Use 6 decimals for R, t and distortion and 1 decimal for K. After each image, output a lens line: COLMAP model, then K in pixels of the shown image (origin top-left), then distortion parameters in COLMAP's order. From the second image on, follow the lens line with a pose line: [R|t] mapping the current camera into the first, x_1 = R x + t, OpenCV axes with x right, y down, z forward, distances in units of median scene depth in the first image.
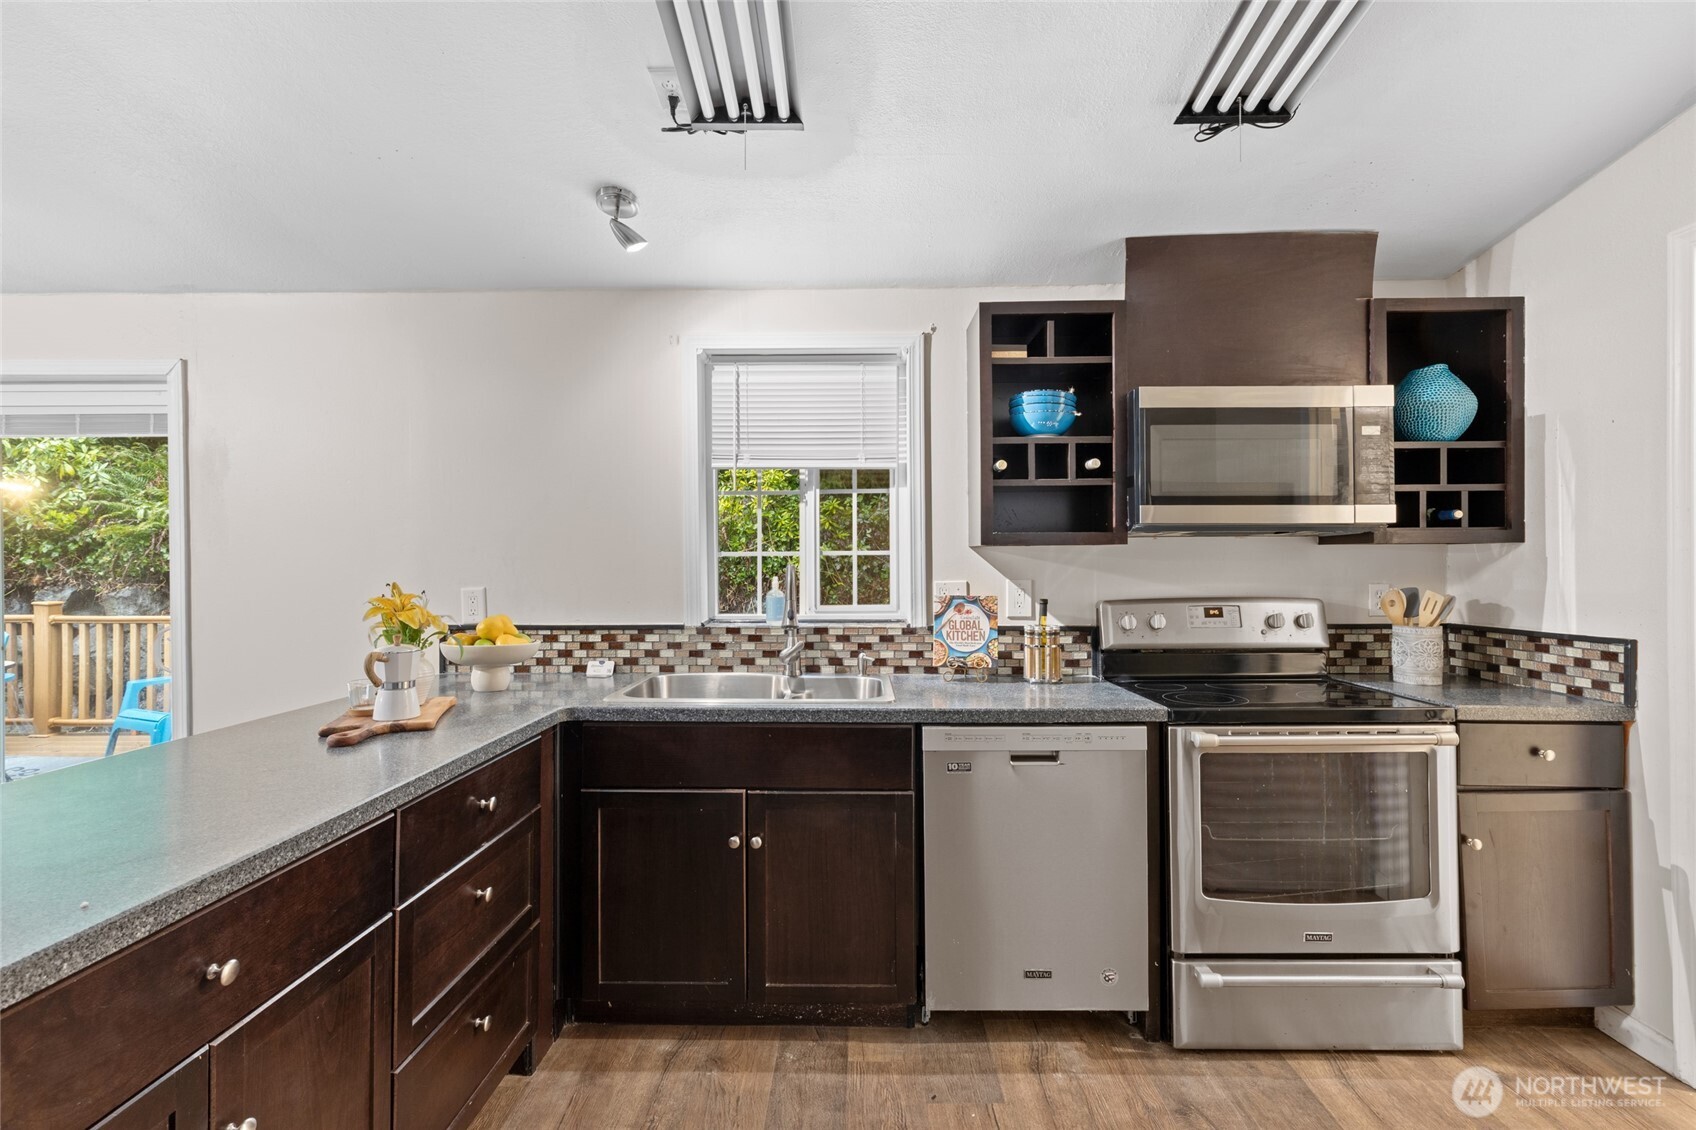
lens RADIAL K [[775.4, 0, 802.3], [0, 775.4, 559.4], [0, 0, 1]] dist [0.000191, 0.000409]
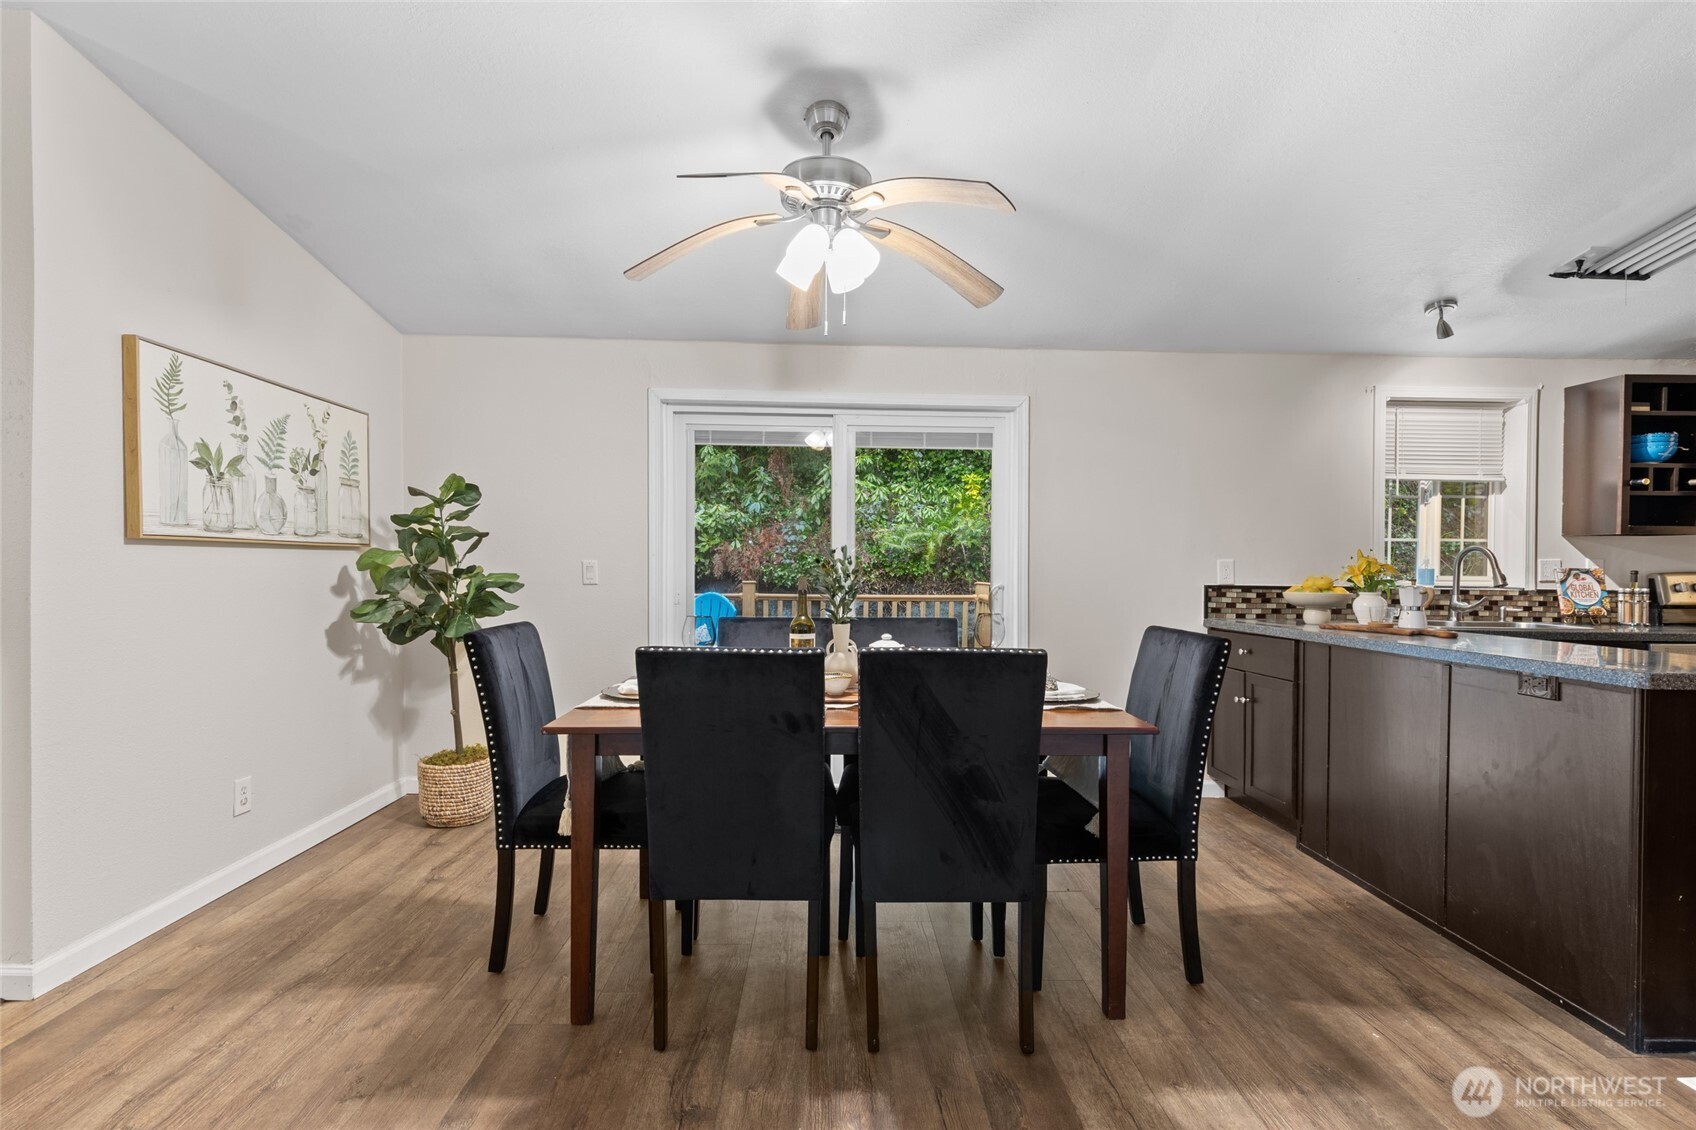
lens RADIAL K [[775.4, 0, 873.3], [0, 775.4, 571.0], [0, 0, 1]] dist [0.000191, 0.000409]
pose [[0.998913, 0.014138, 0.044426, -1.299027], [-0.014244, 0.999896, 0.002072, 0.073404], [-0.044393, -0.002703, 0.999011, -0.459270]]
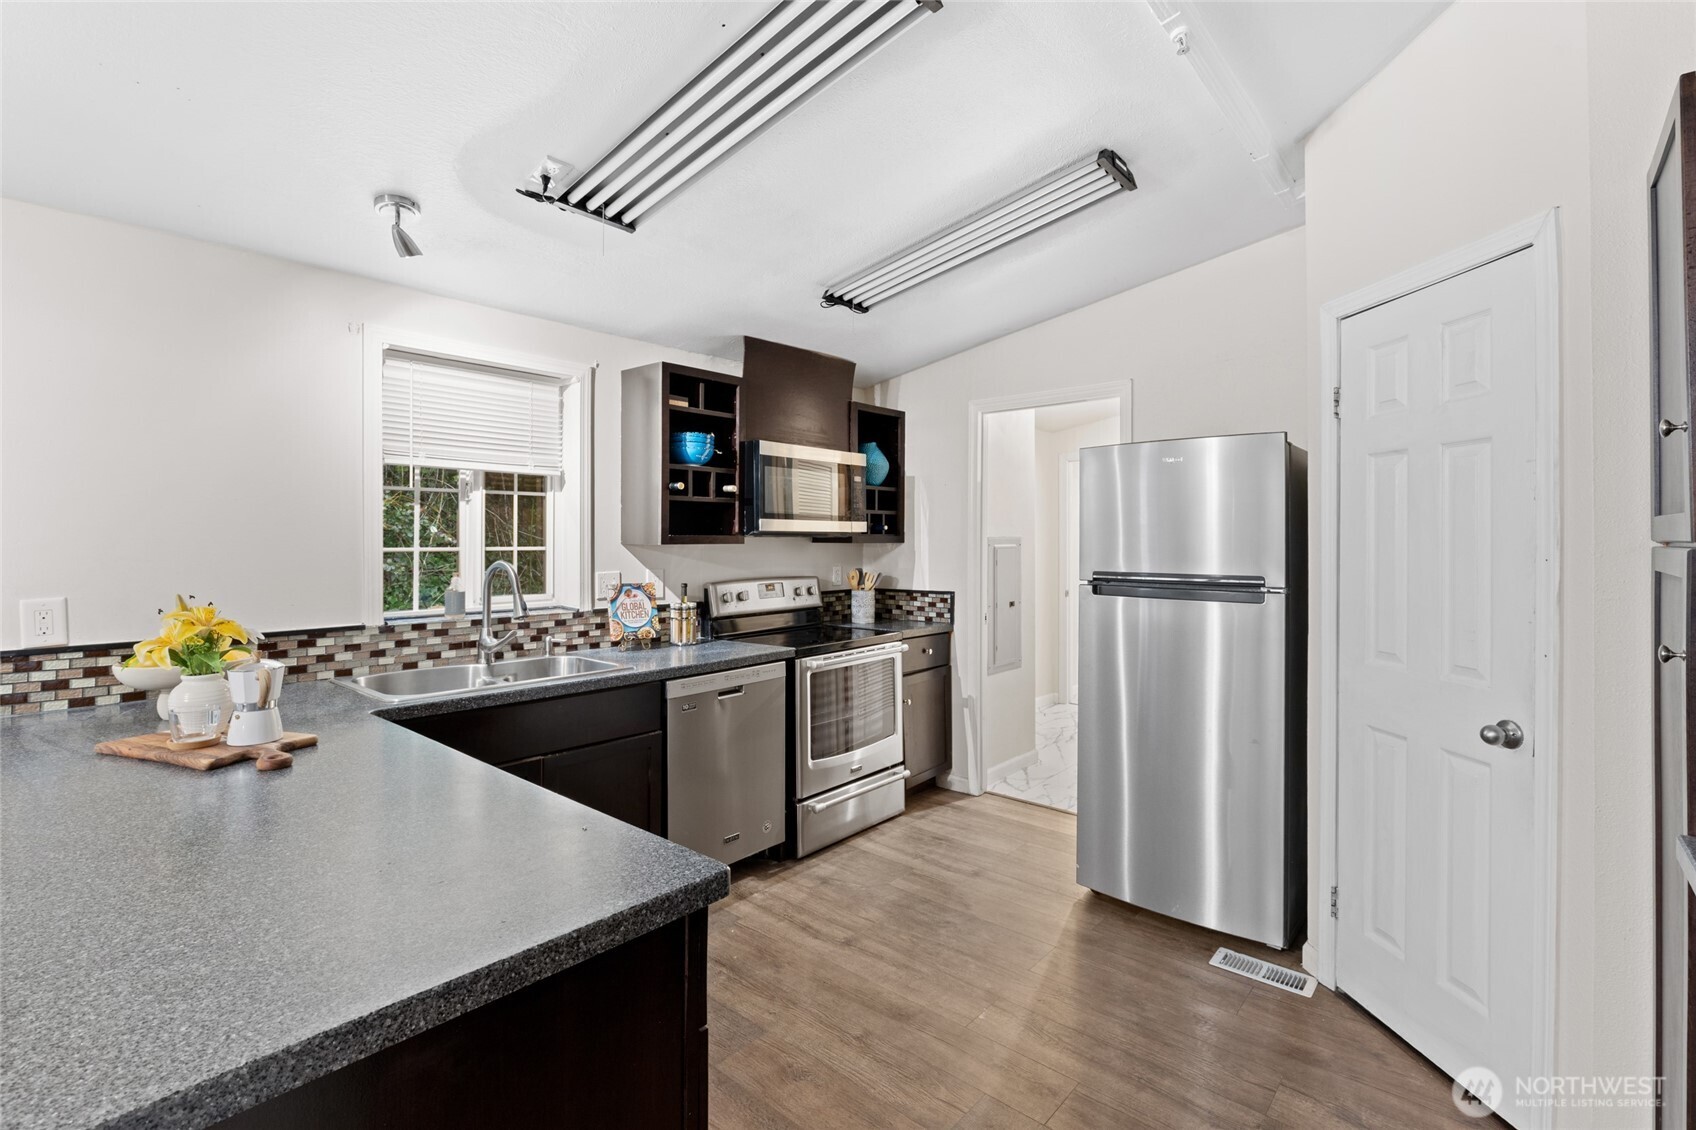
lens RADIAL K [[775.4, 0, 860.4], [0, 775.4, 539.0], [0, 0, 1]] dist [0.000191, 0.000409]
pose [[0.633080, 0.005042, 0.774070, -0.574254], [-0.000223, 0.999980, -0.006331, -0.018983], [-0.774086, 0.003836, 0.633068, -0.100334]]
